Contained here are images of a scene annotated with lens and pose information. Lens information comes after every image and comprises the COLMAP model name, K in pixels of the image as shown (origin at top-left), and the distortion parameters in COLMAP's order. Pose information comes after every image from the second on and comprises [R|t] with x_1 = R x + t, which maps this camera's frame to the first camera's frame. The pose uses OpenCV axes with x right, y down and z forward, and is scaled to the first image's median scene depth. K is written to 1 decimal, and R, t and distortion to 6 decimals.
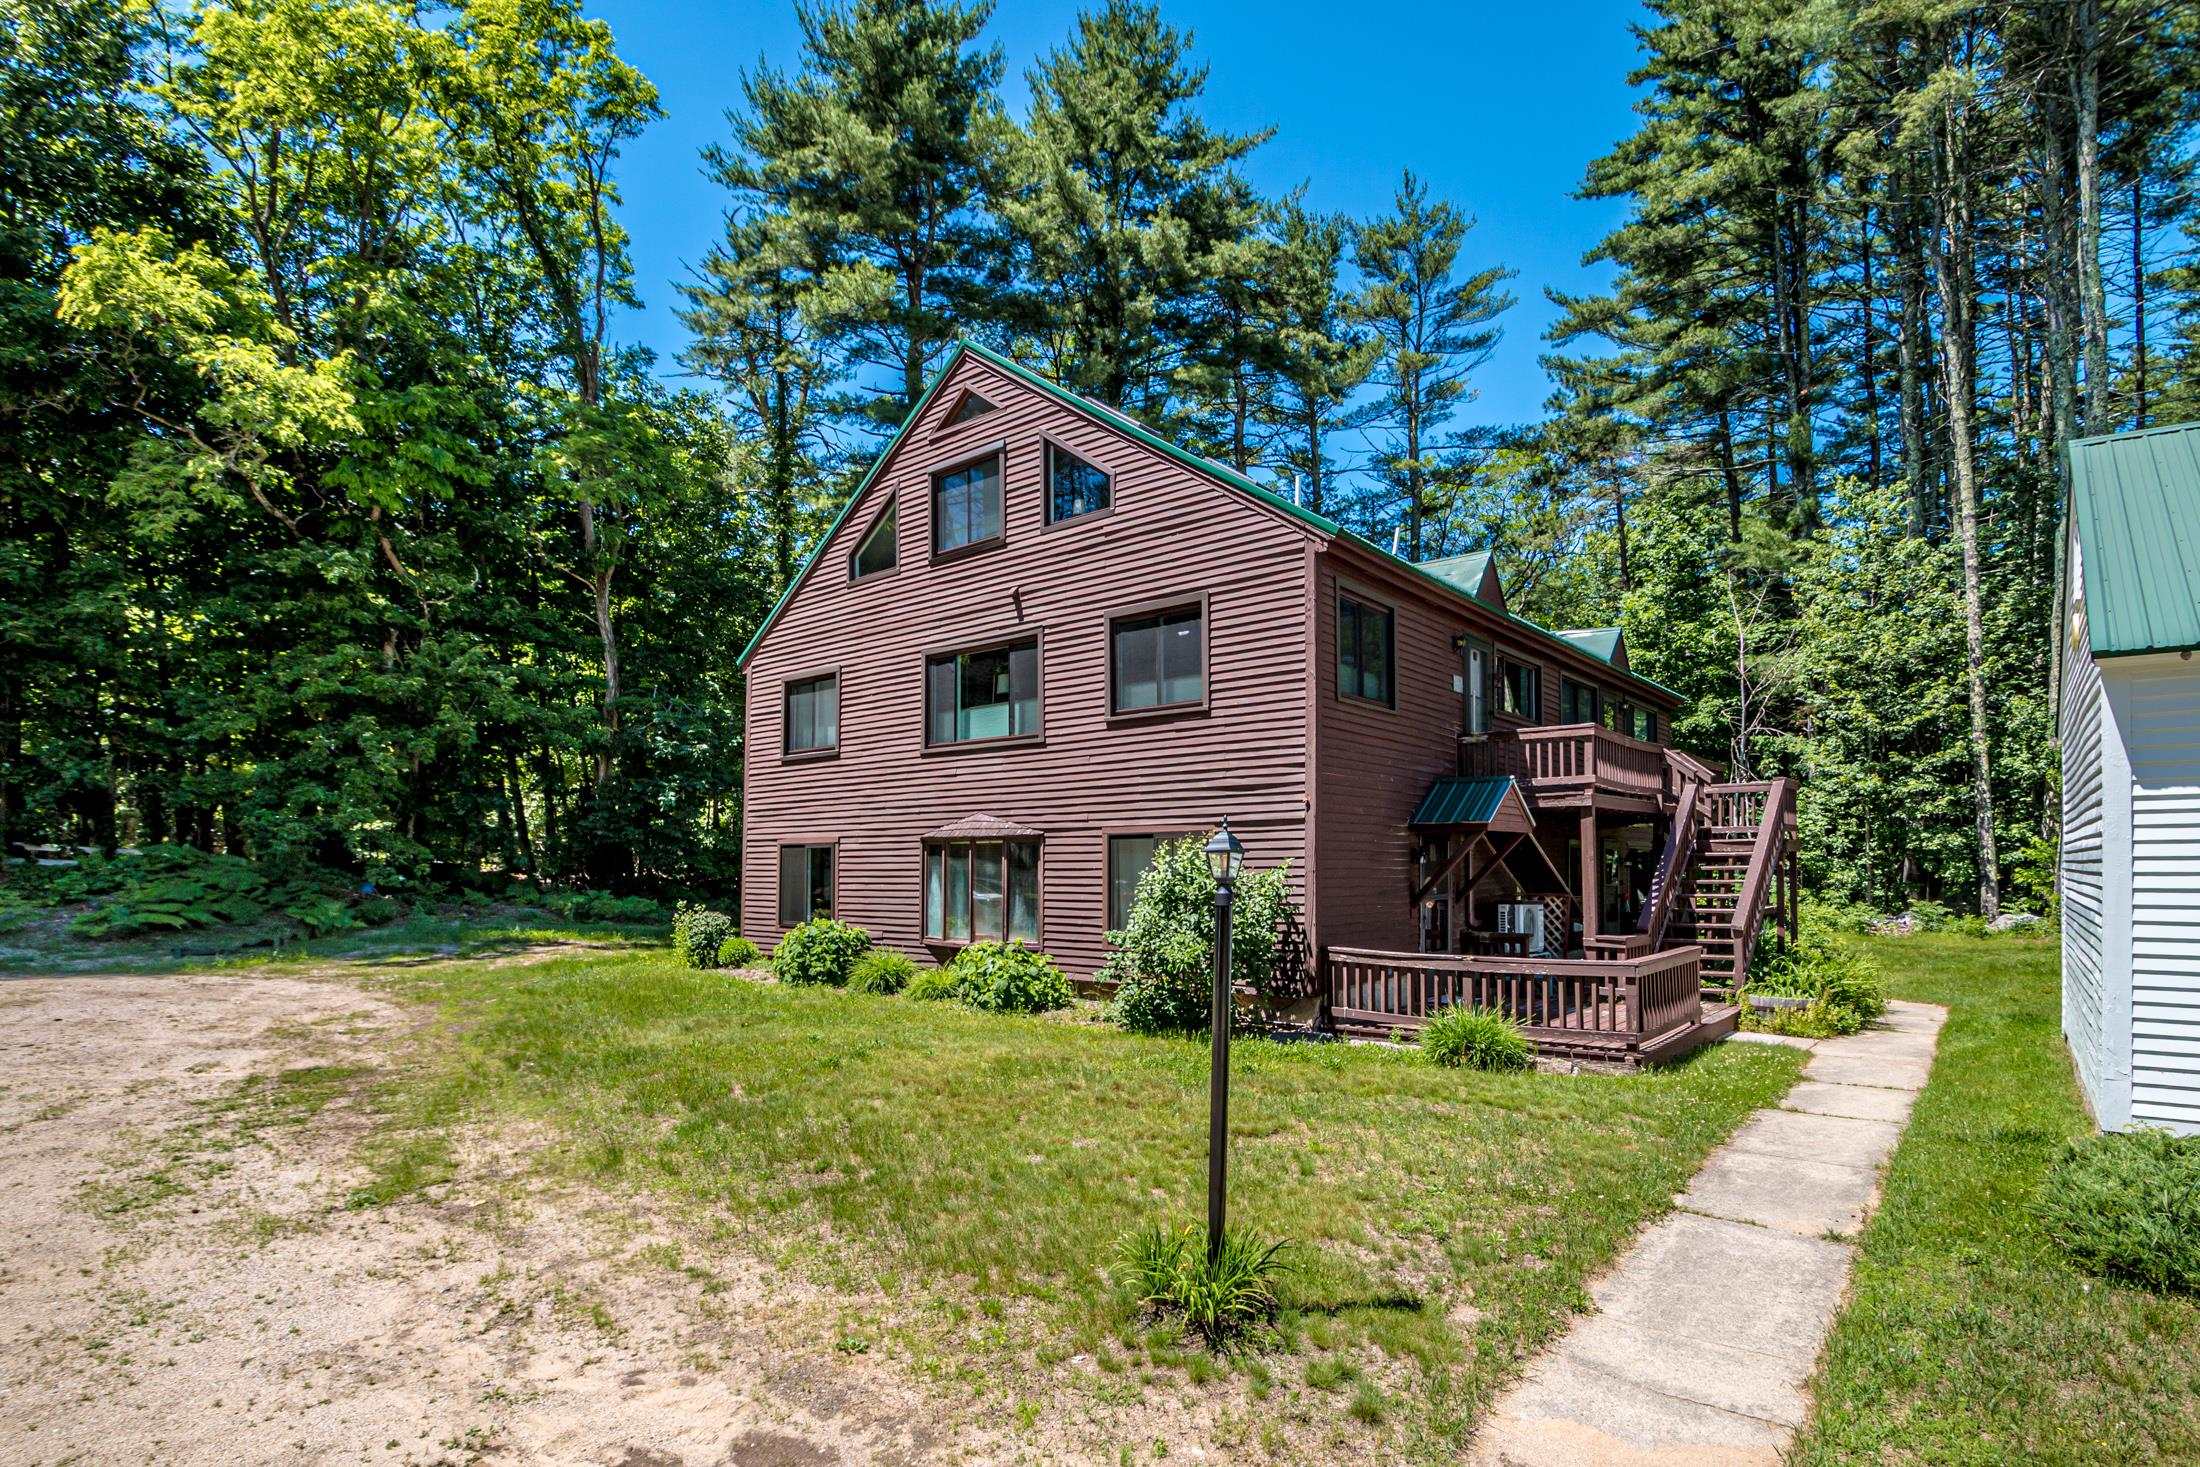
lens RADIAL K [[1060.1, 0, 1166.3], [0, 1060.1, 849.9], [0, 0, 1]] dist [0.002029, -0.009343]
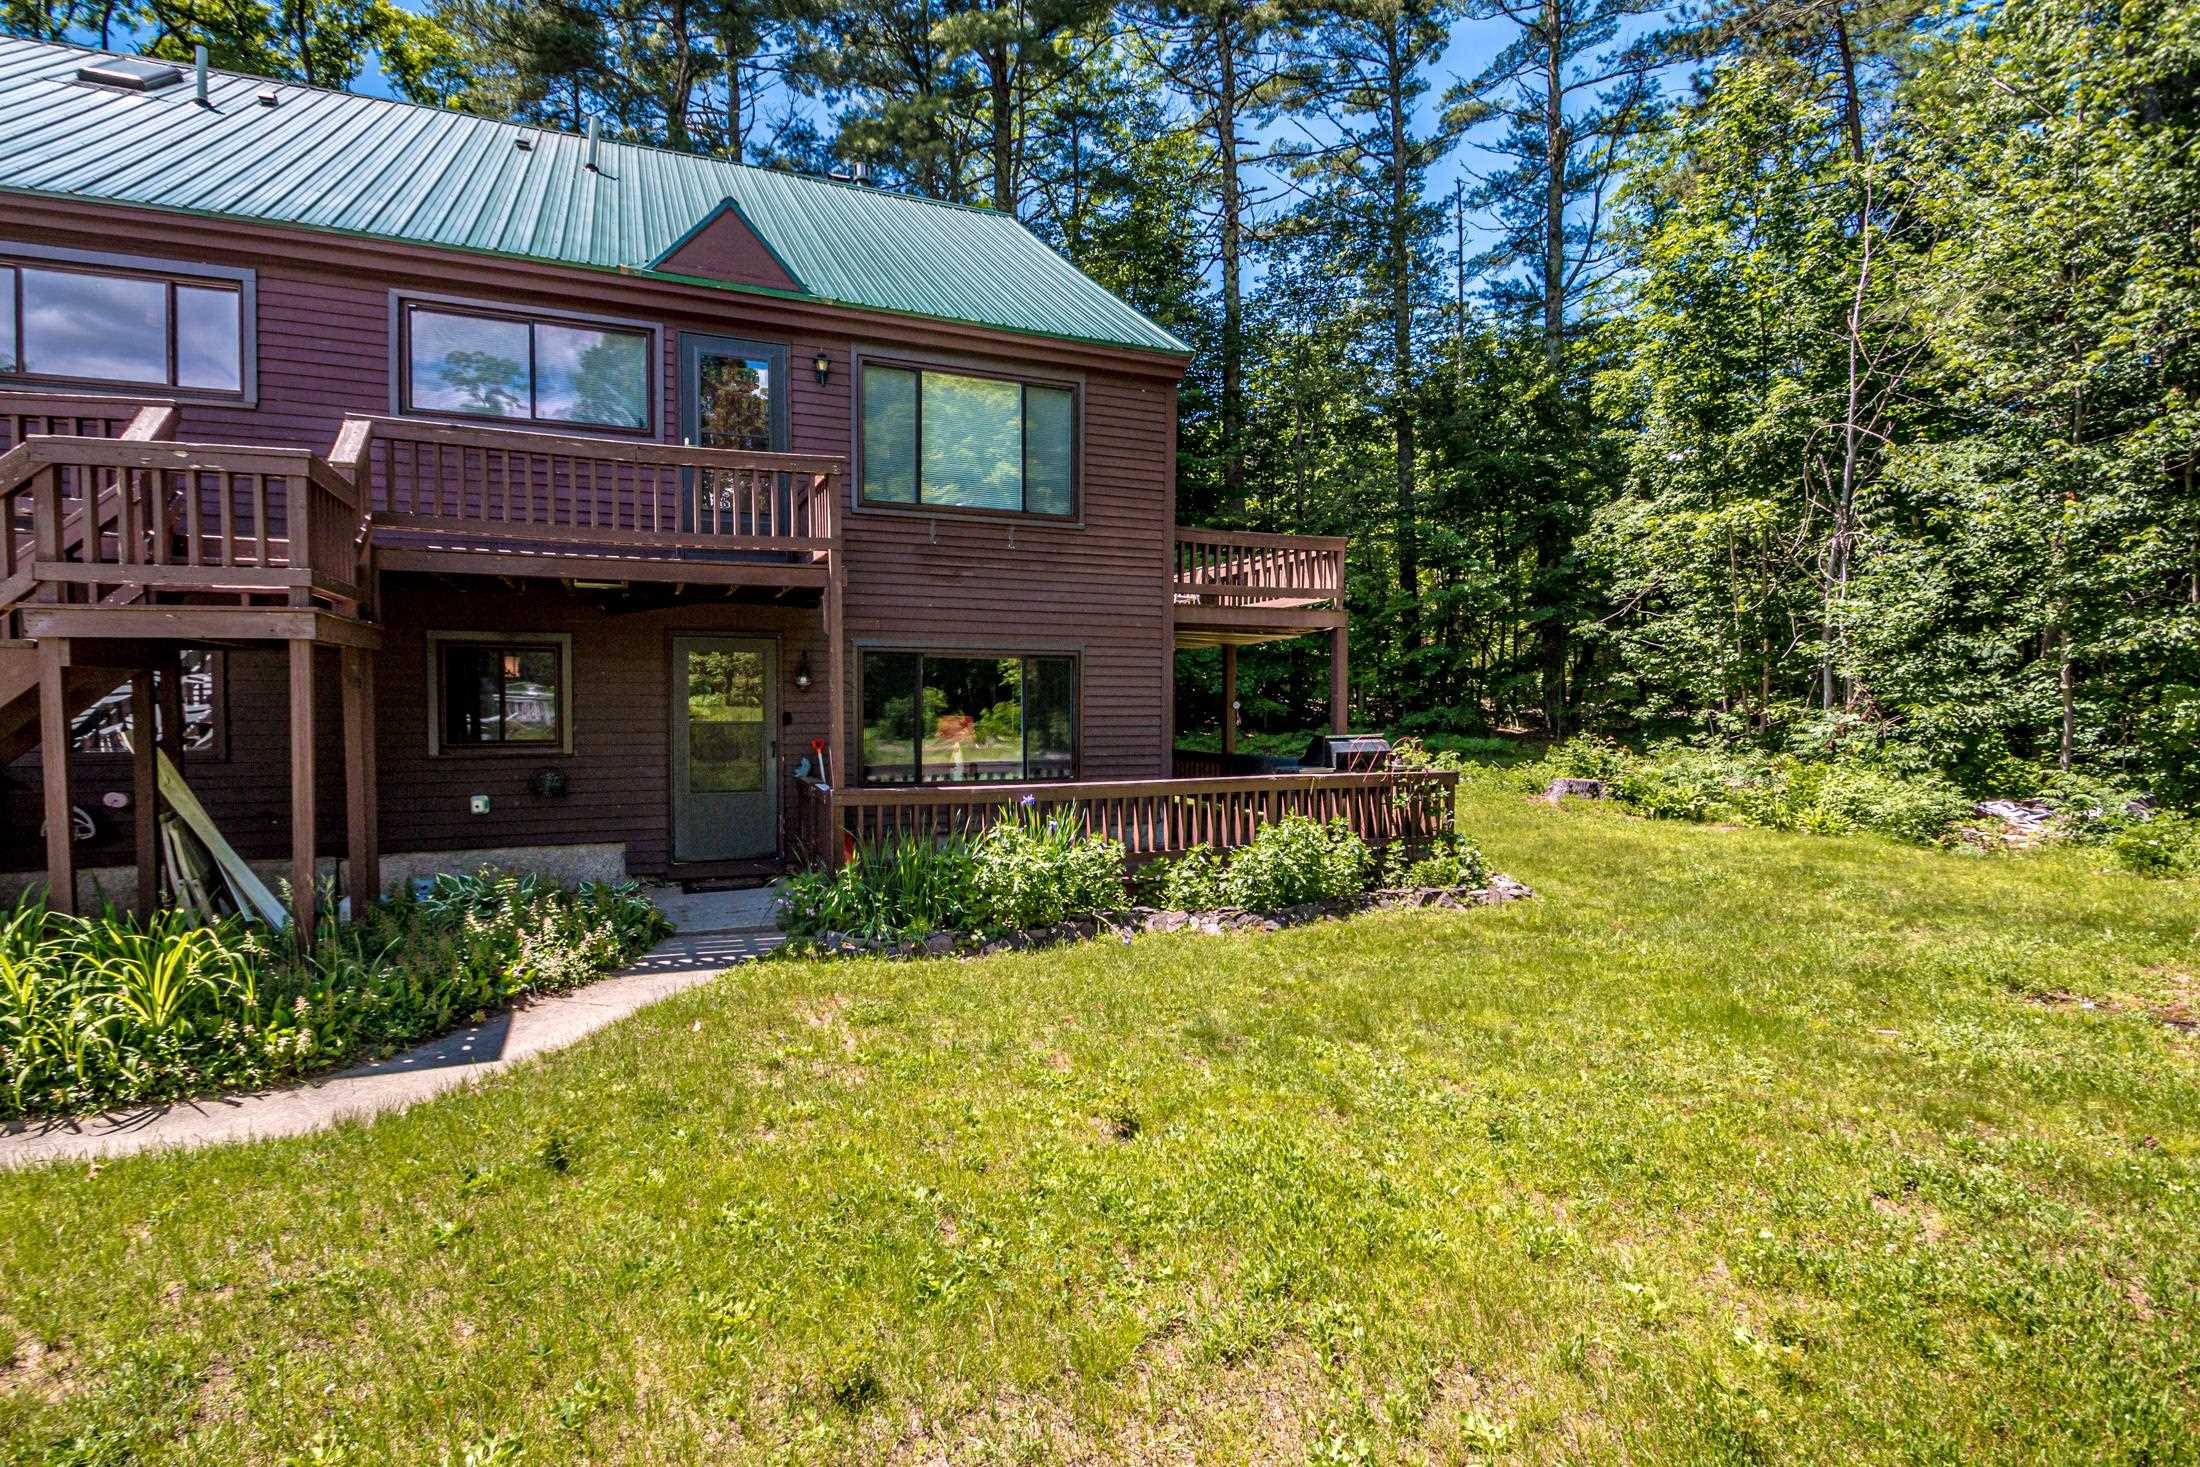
lens RADIAL K [[1060.1, 0, 1114.9], [0, 1060.1, 728.0], [0, 0, 1]] dist [0.002029, -0.009343]
pose [[0.901011, 0.024943, -0.433079, 0.534755], [-0.002810, 0.998660, 0.051672, 0.007562], [0.433788, -0.045340, 0.899874, 0.428985]]
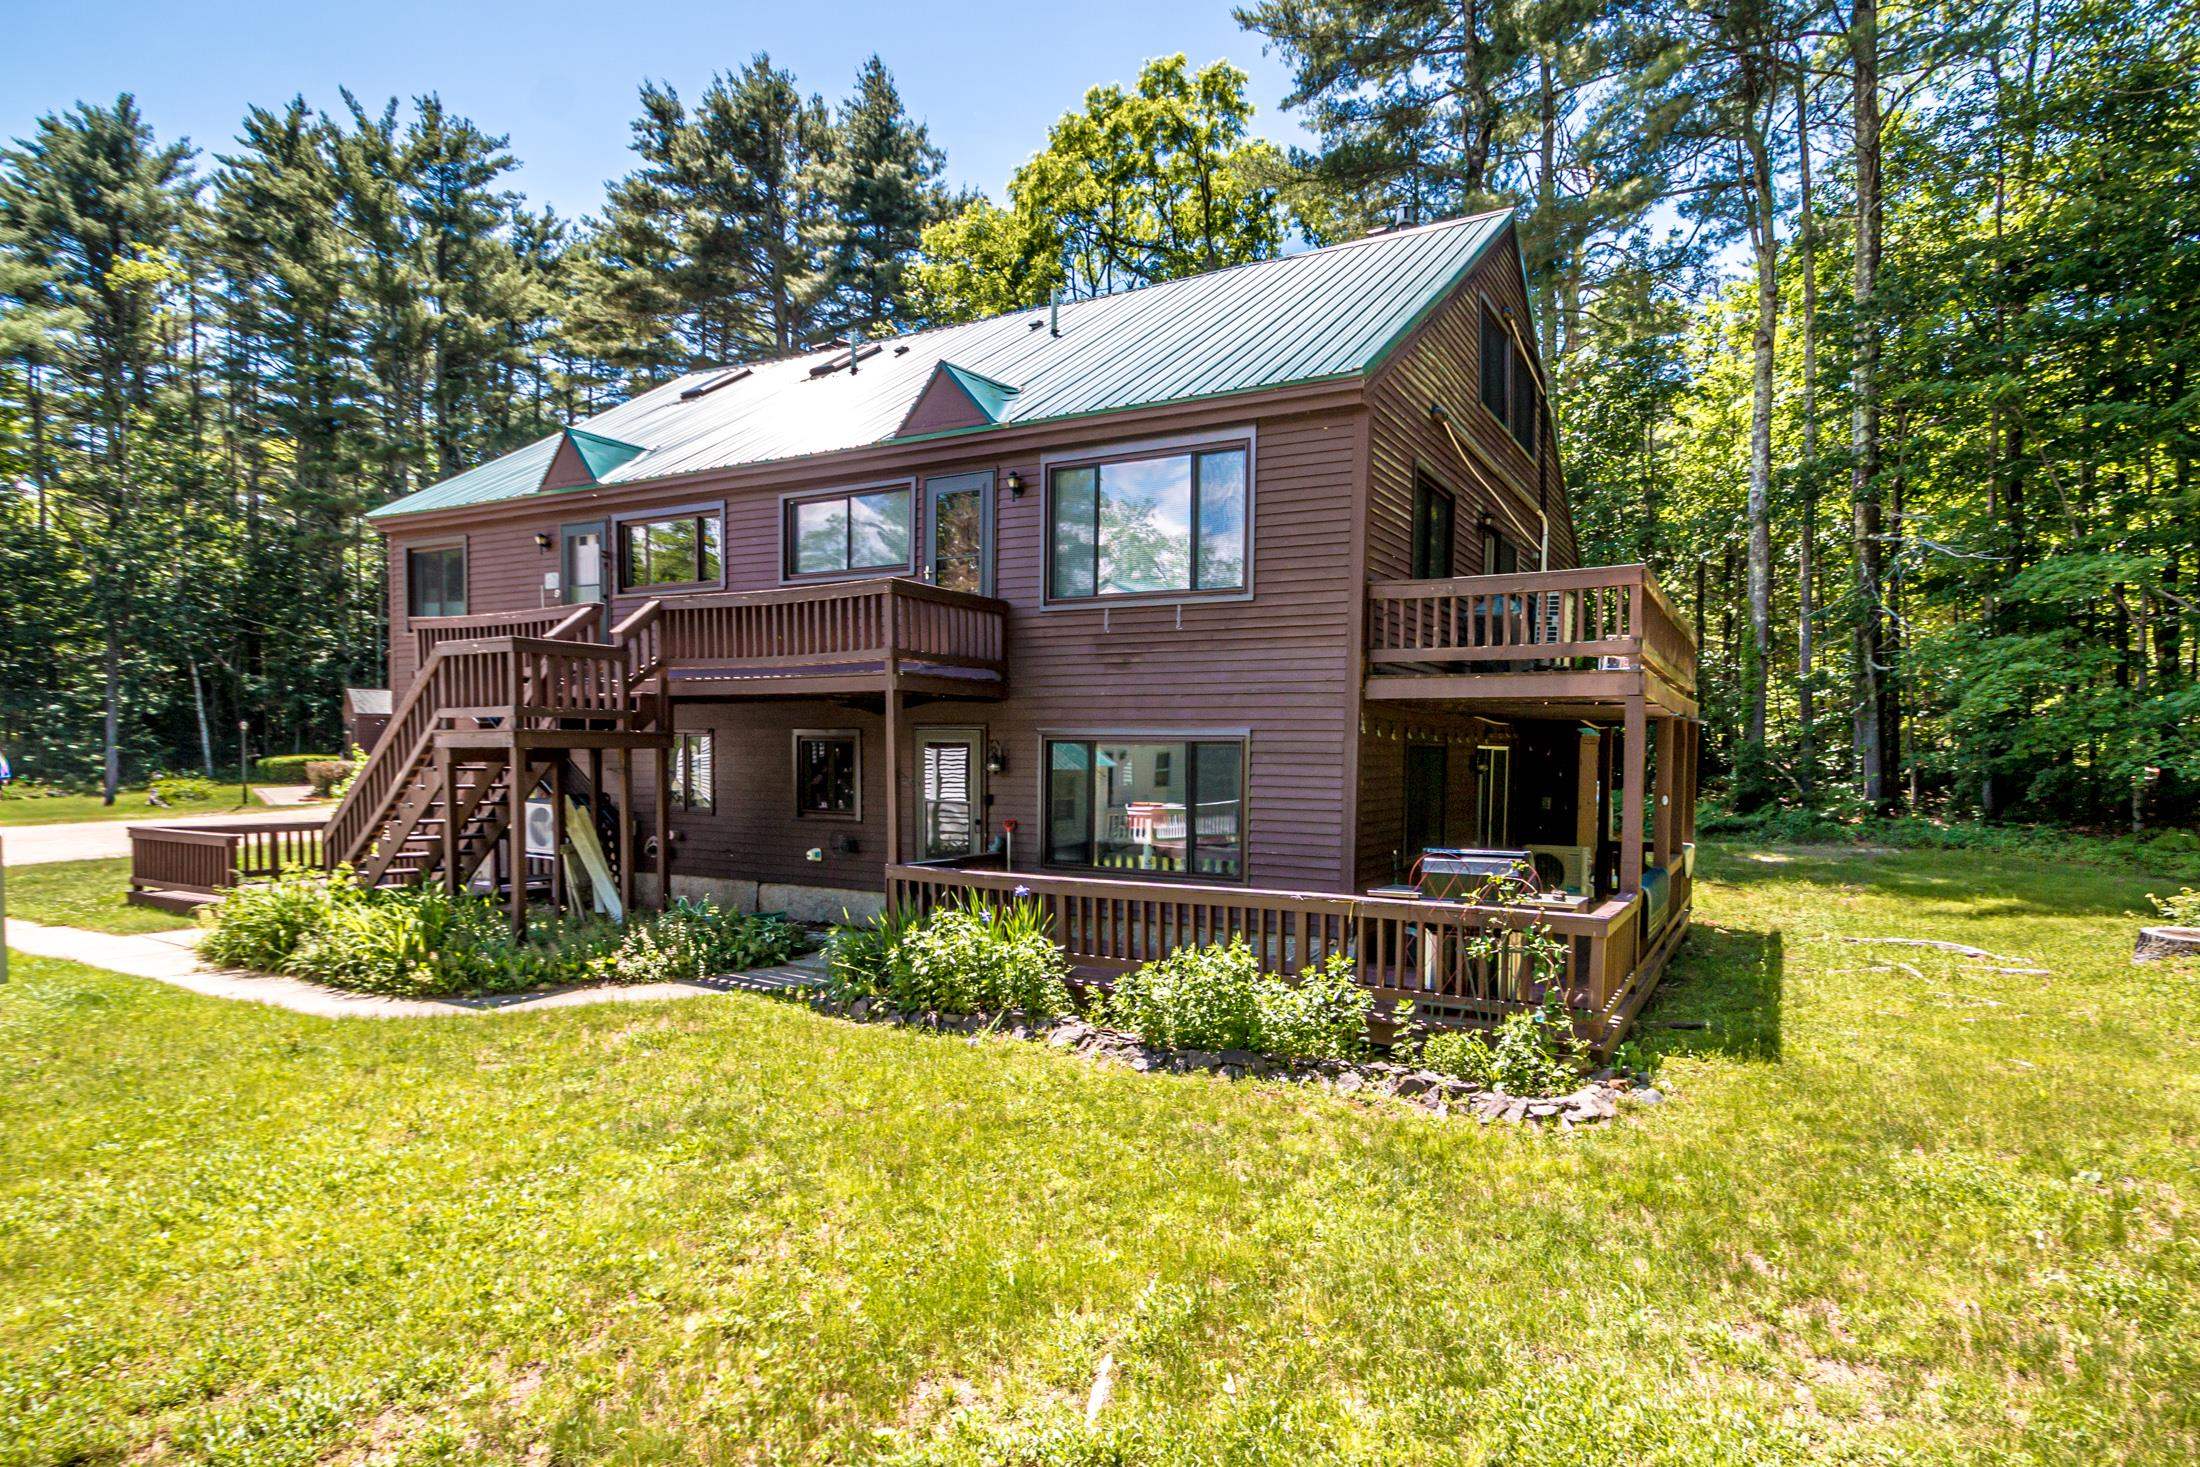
lens RADIAL K [[1152.1, 0, 1175.3], [0, 1152.1, 777.0], [0, 0, 1]] dist [-0.000189, 0.000851]
pose [[0.228519, 0.034582, -0.972925, 0.708967], [0.006375, 0.999294, 0.037016, -0.000558], [0.973519, -0.014662, 0.228137, 0.651653]]
